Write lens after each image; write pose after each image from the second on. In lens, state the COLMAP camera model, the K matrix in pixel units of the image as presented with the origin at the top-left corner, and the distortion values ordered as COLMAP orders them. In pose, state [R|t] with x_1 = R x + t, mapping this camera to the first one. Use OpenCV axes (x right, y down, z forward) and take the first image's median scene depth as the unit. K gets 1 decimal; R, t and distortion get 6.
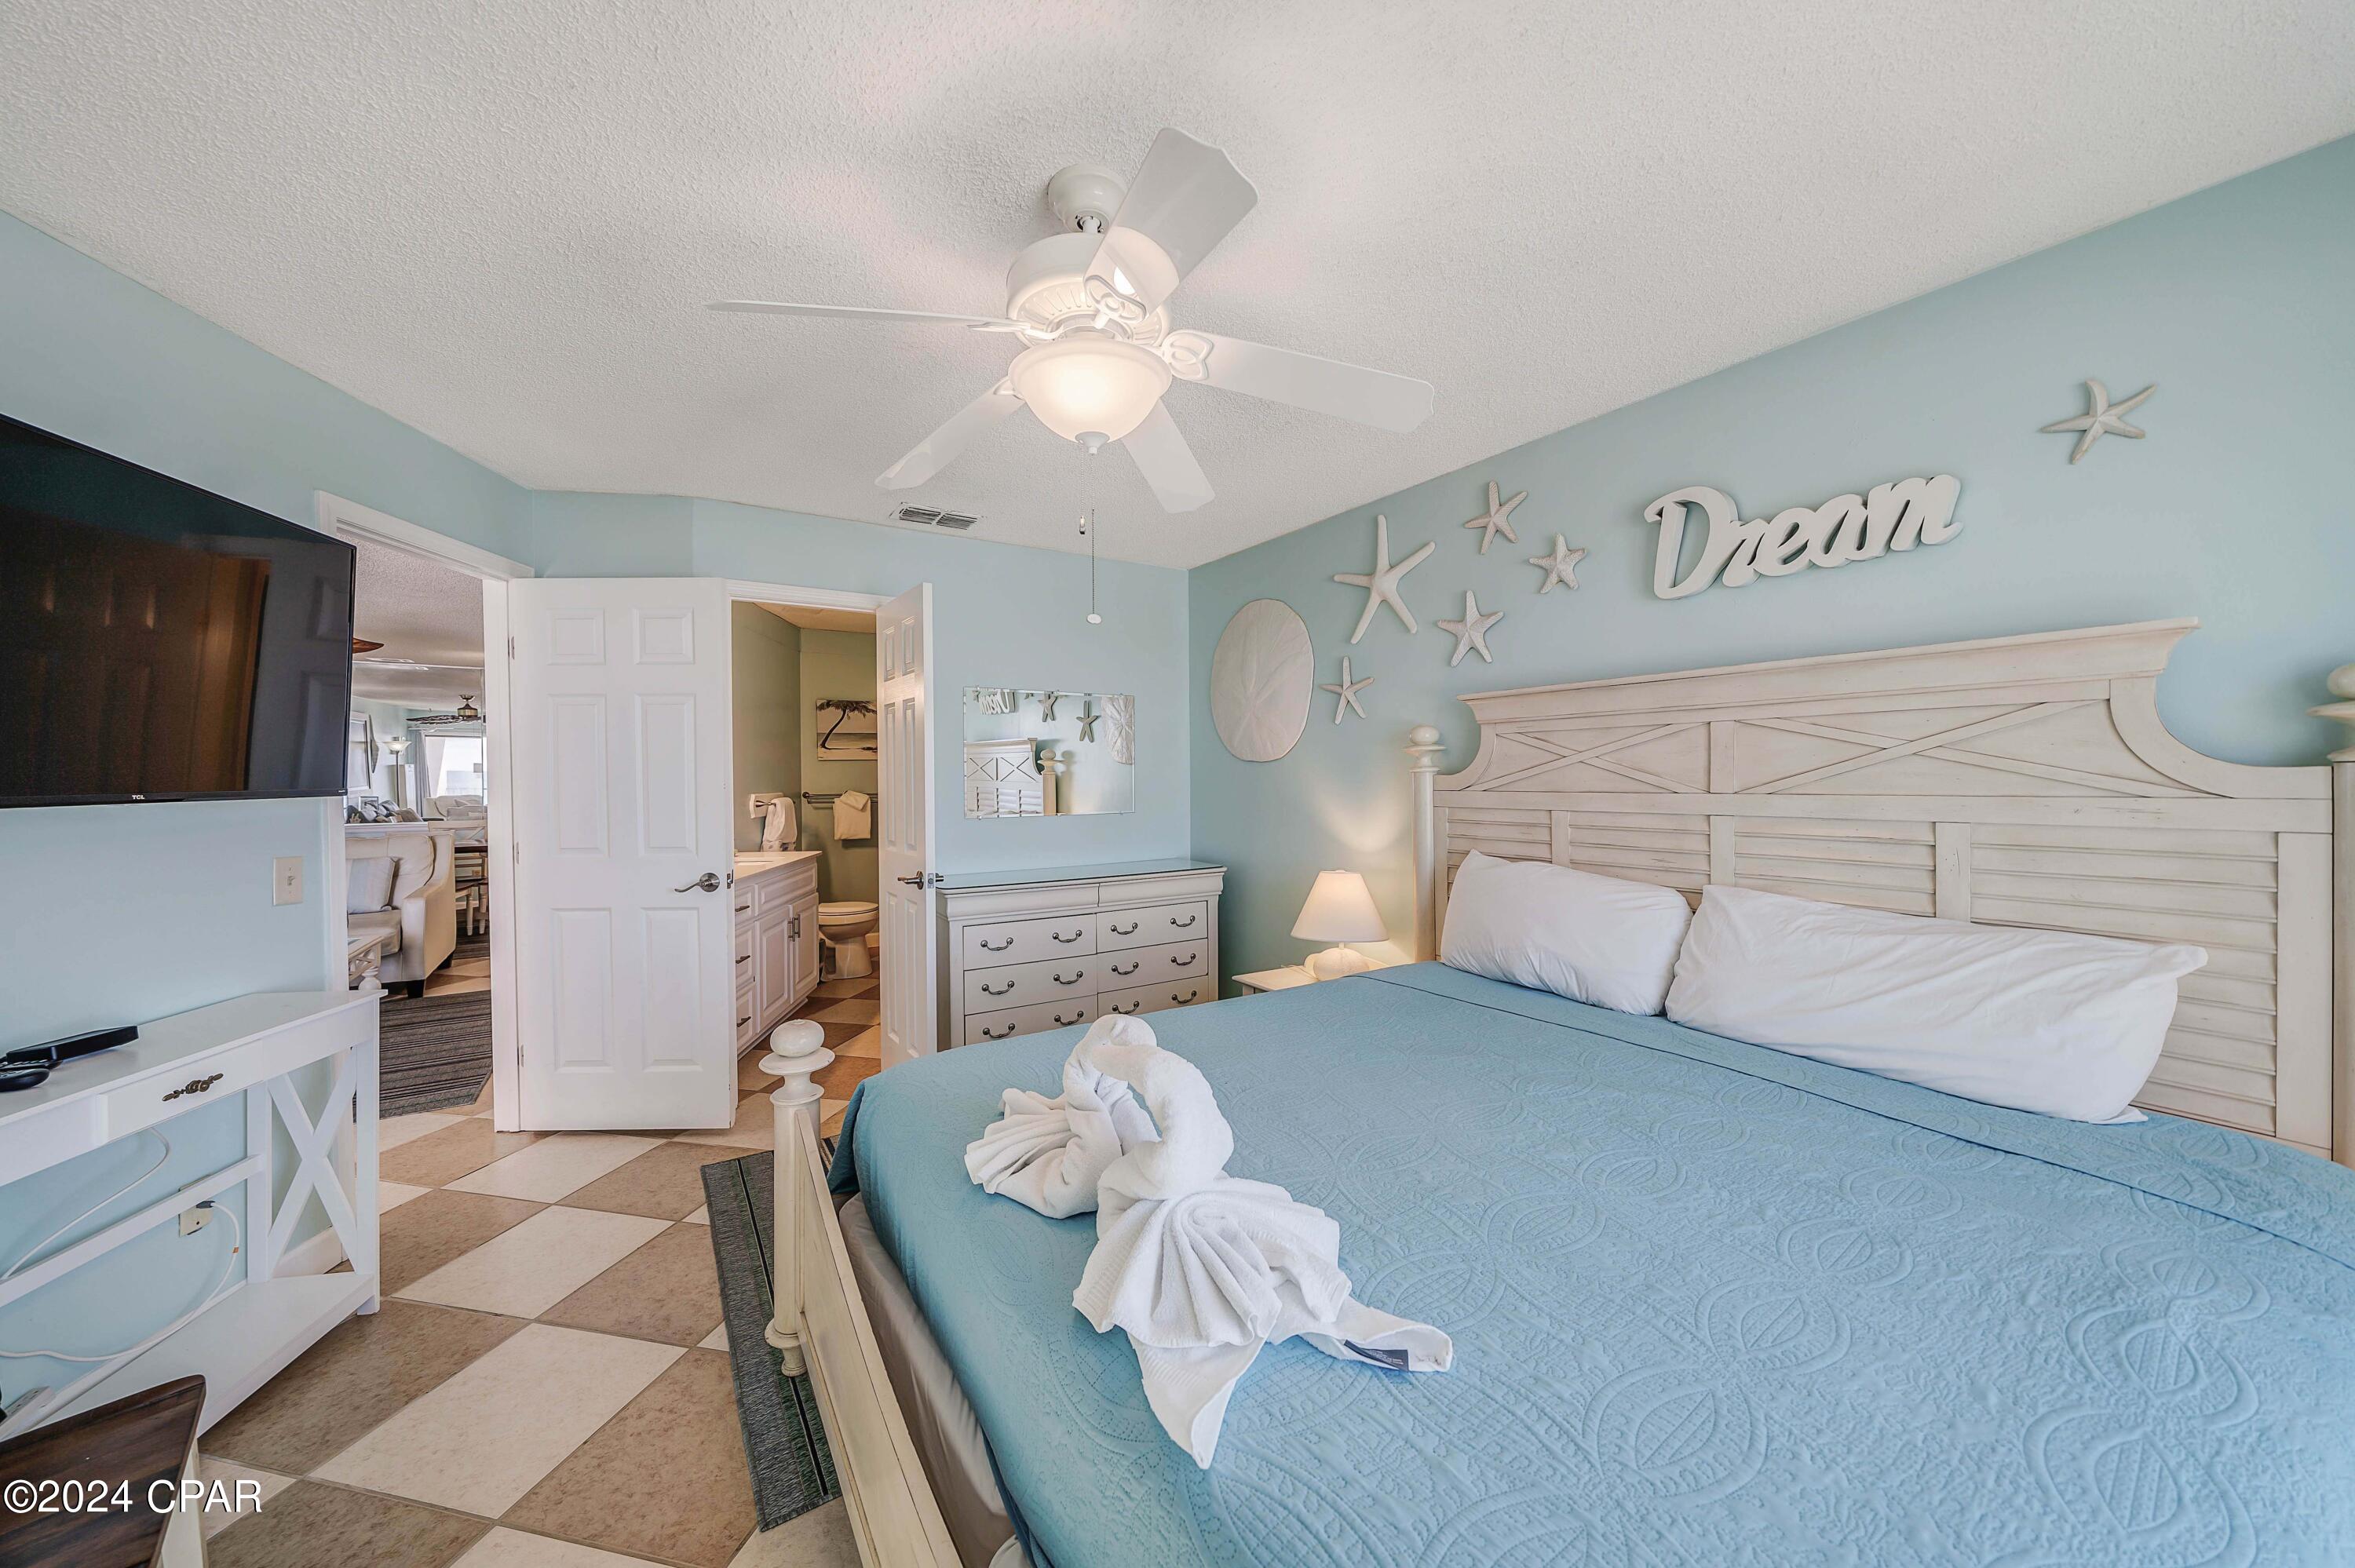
lens RADIAL K [[810.7, 0, 1175.9], [0, 810.7, 787.3], [0, 0, 1]] dist [0.000217, 0.000073]
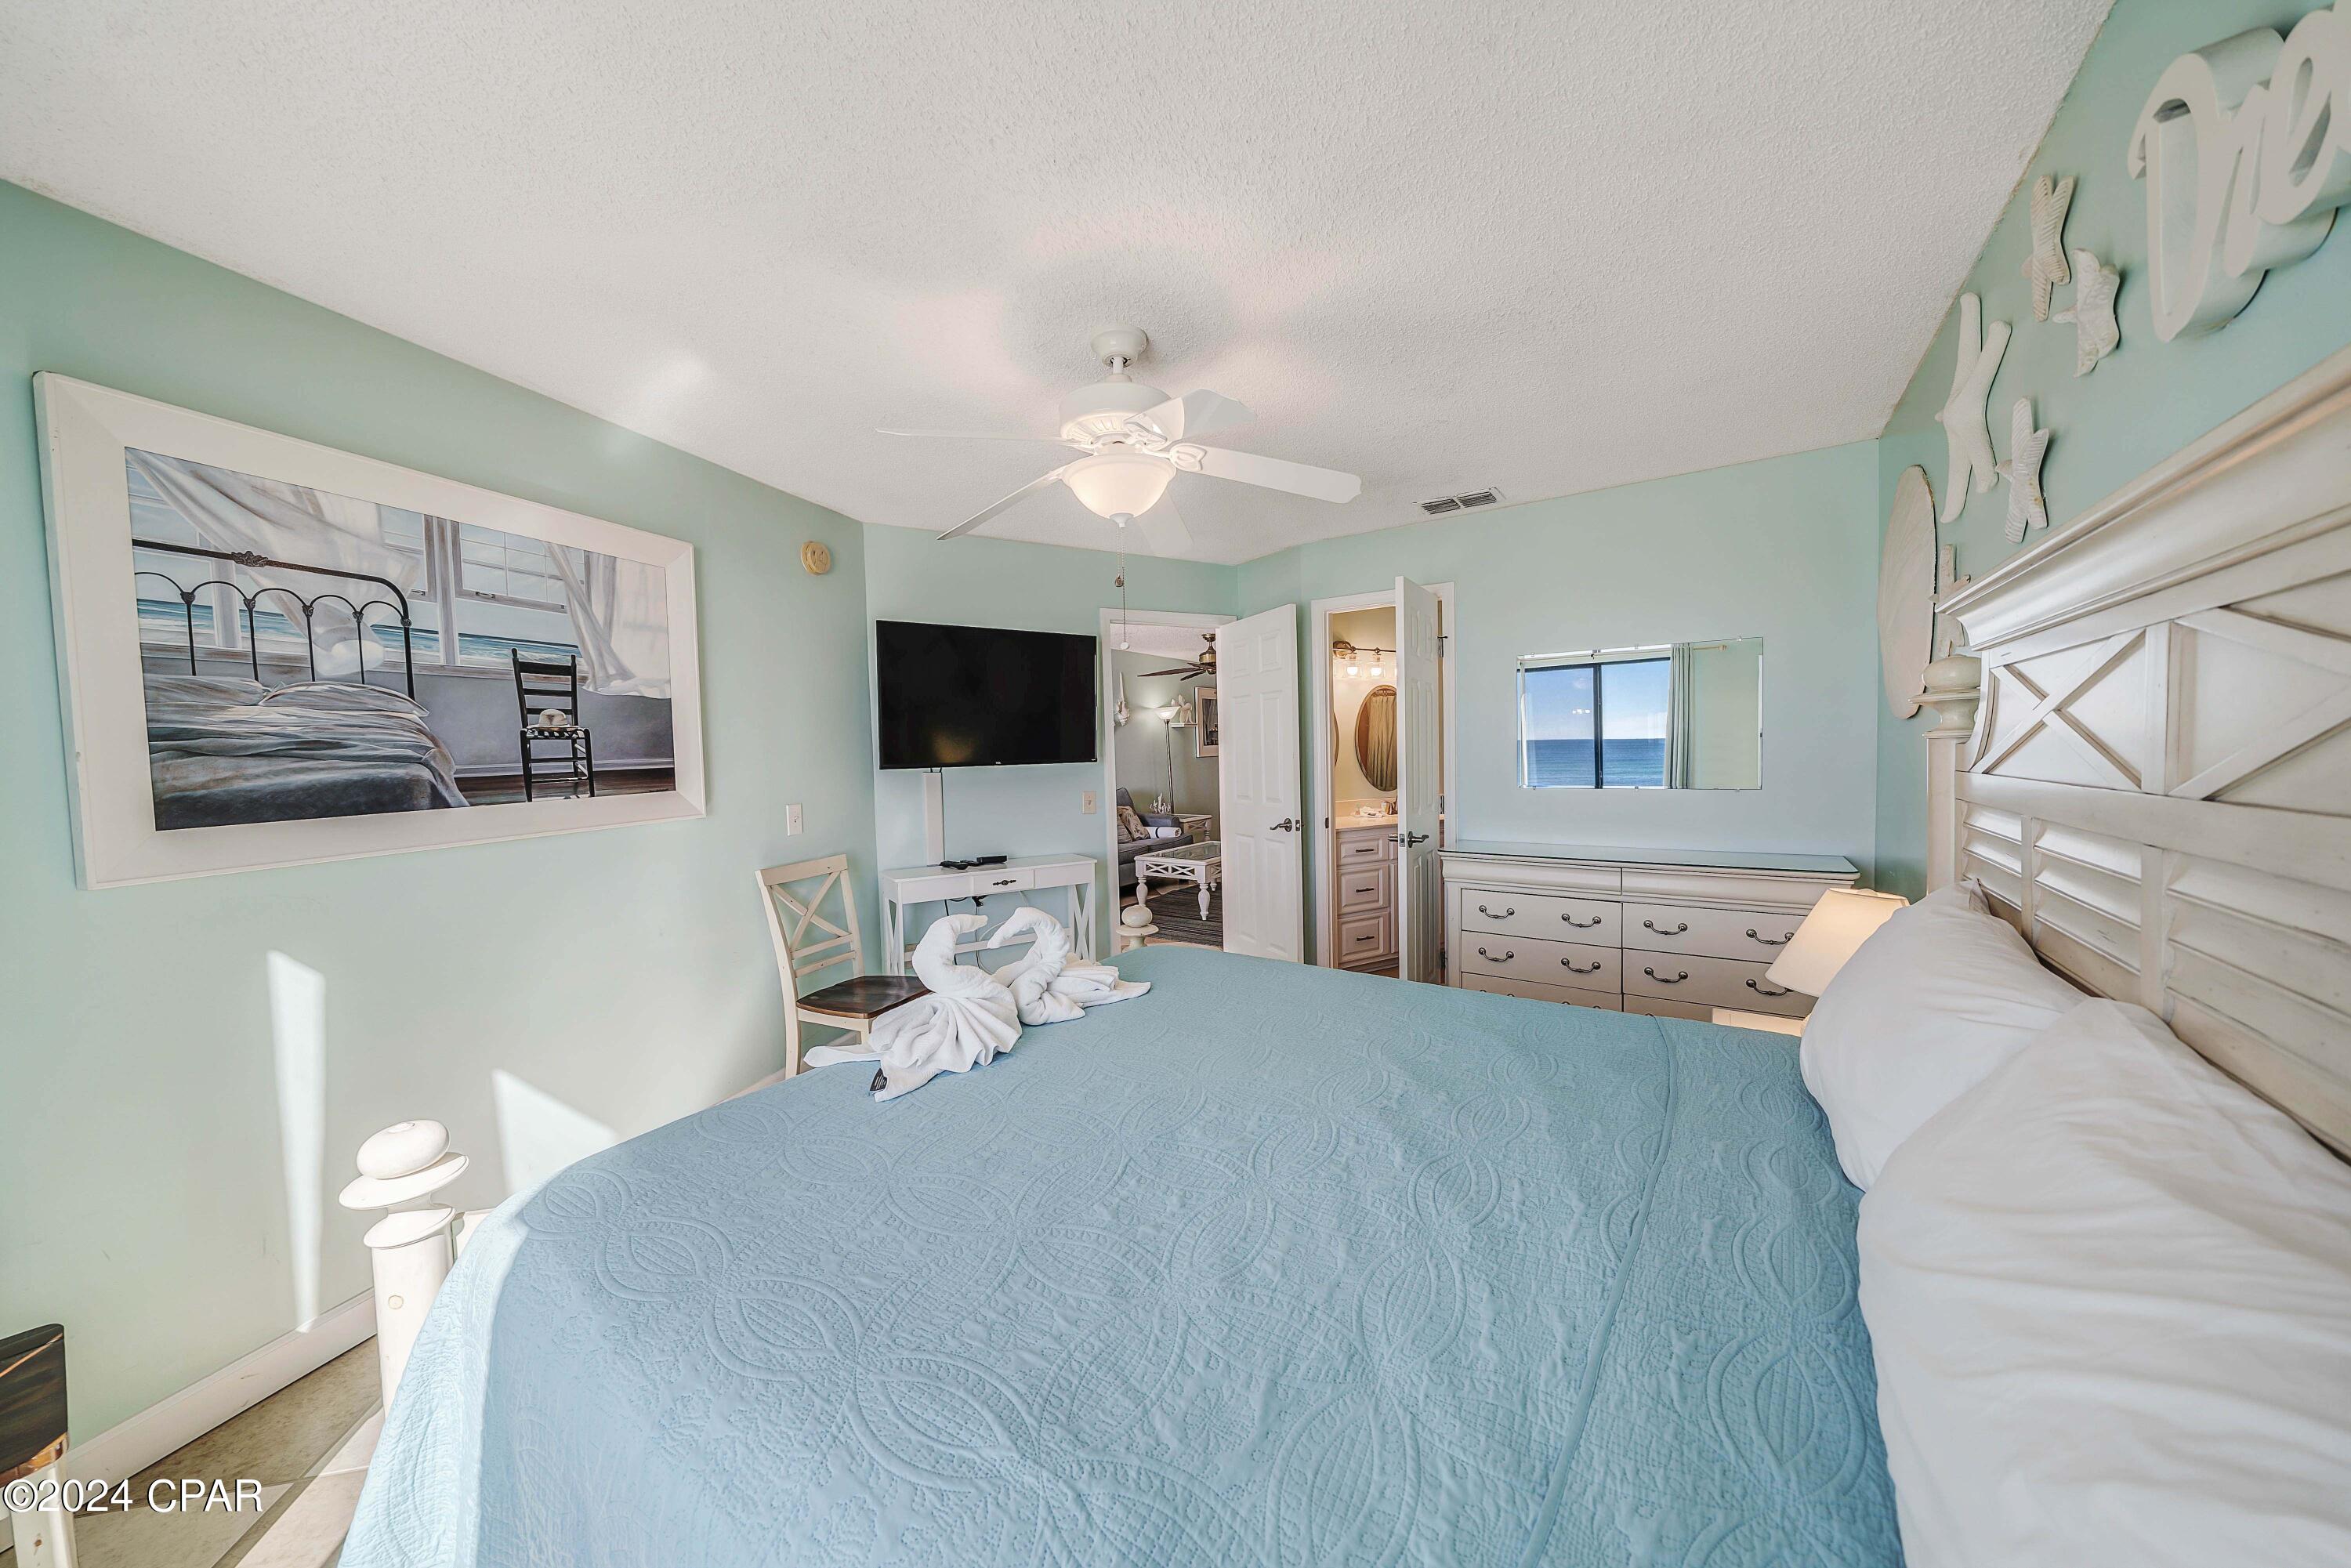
lens RADIAL K [[809.4, 0, 1173.9], [0, 809.4, 787.3], [0, 0, 1]] dist [0.000217, 0.000073]
pose [[0.394023, 0.042750, -0.918106, 0.550570], [0.005714, 0.998784, 0.048959, -0.014968], [0.919083, -0.024537, 0.393299, 0.234986]]
